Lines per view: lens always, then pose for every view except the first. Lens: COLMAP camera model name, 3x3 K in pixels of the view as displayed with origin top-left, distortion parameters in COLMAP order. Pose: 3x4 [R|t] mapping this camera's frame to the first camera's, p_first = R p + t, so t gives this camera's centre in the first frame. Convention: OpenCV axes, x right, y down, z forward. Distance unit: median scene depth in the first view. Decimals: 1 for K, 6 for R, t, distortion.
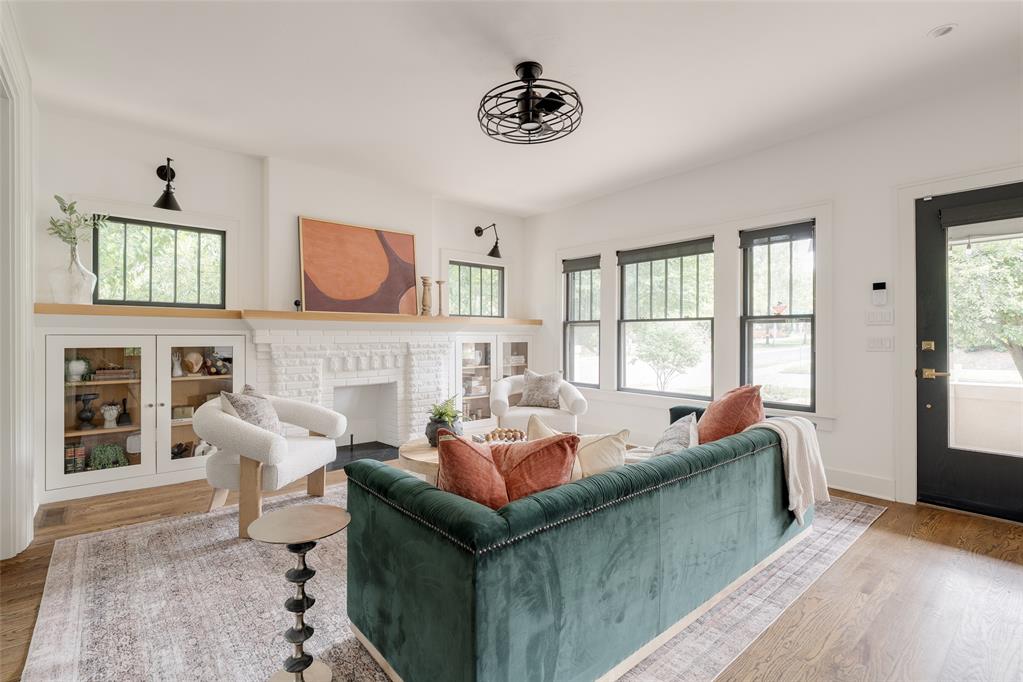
lens RADIAL K [[496.2, 0, 511.5], [0, 496.2, 341.0], [0, 0, 1]] dist [0.017769, 0.000133]
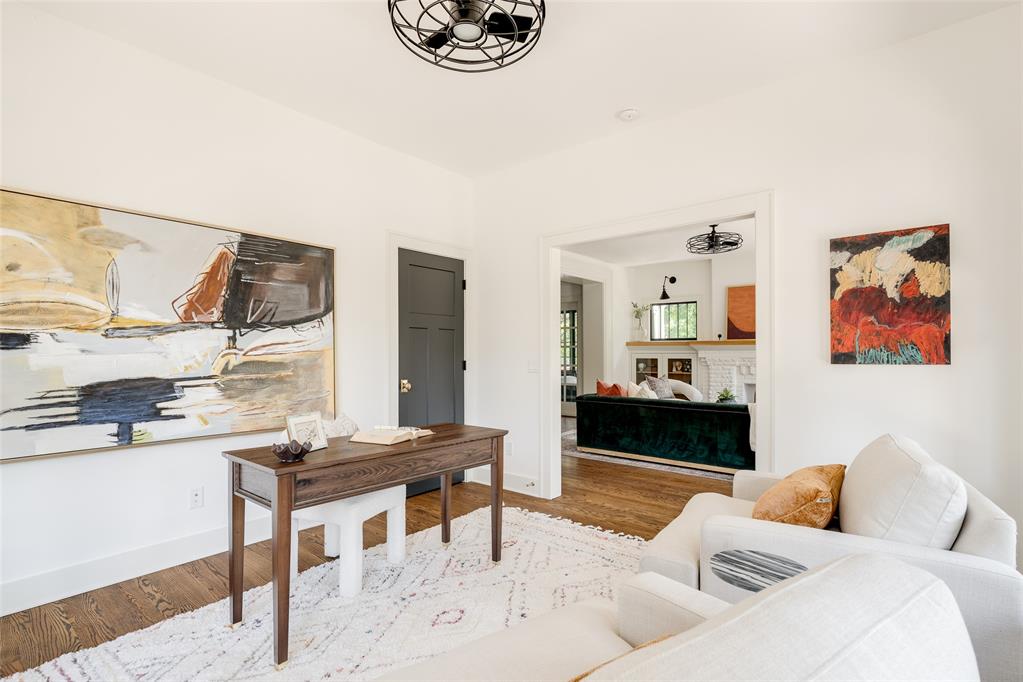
lens RADIAL K [[496.2, 0, 511.5], [0, 496.2, 341.0], [0, 0, 1]] dist [0.017769, 0.000133]
pose [[0.141005, -0.017182, -0.989860, 1.399213], [-0.002161, 0.999842, -0.017663, -0.025105], [0.990007, 0.004630, 0.140945, -0.023888]]
